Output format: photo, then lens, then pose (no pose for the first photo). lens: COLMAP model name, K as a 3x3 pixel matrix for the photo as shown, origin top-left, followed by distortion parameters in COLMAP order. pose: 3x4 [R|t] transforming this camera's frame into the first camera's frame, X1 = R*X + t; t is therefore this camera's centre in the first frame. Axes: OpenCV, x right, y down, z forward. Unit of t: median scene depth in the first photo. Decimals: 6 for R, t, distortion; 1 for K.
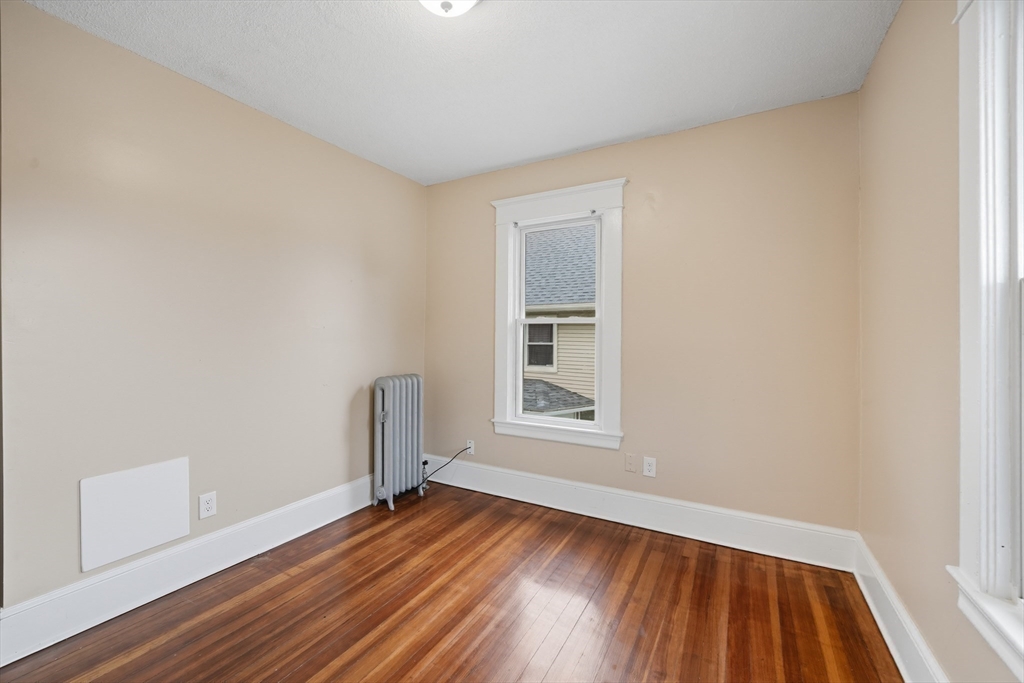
lens RADIAL K [[421.8, 0, 511.6], [0, 421.8, 338.6], [0, 0, 1]] dist [0.000785, -0.006136]
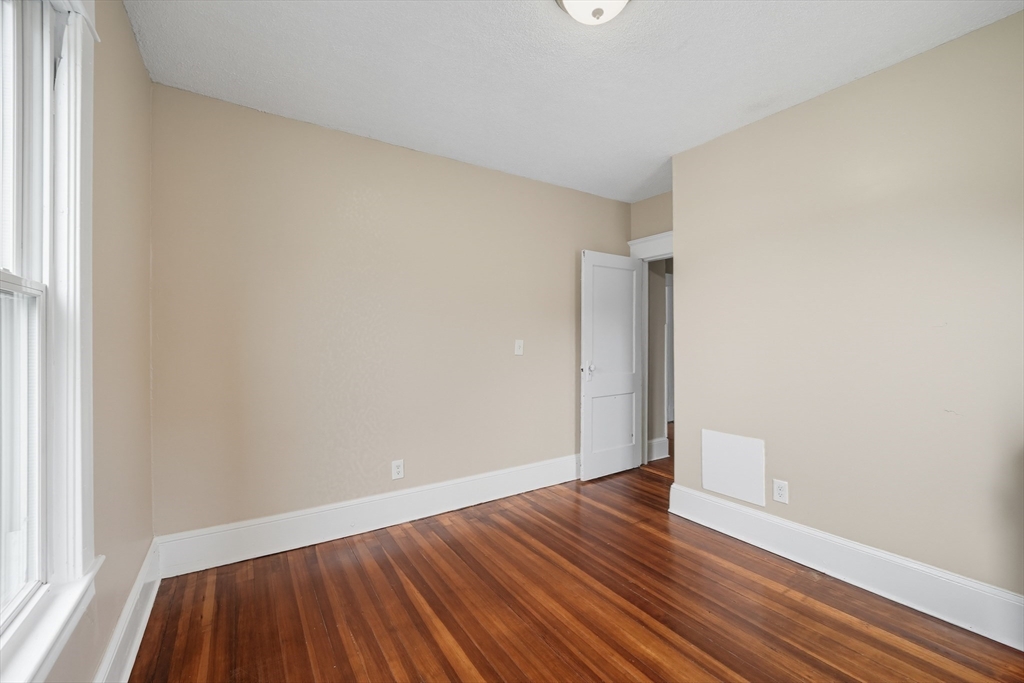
lens RADIAL K [[421.8, 0, 511.6], [0, 421.8, 338.6], [0, 0, 1]] dist [0.000785, -0.006136]
pose [[-0.470757, -0.003391, -0.882256, 0.608427], [0.000212, 0.999992, -0.003957, -0.000689], [0.882263, -0.002050, -0.470752, 0.931490]]
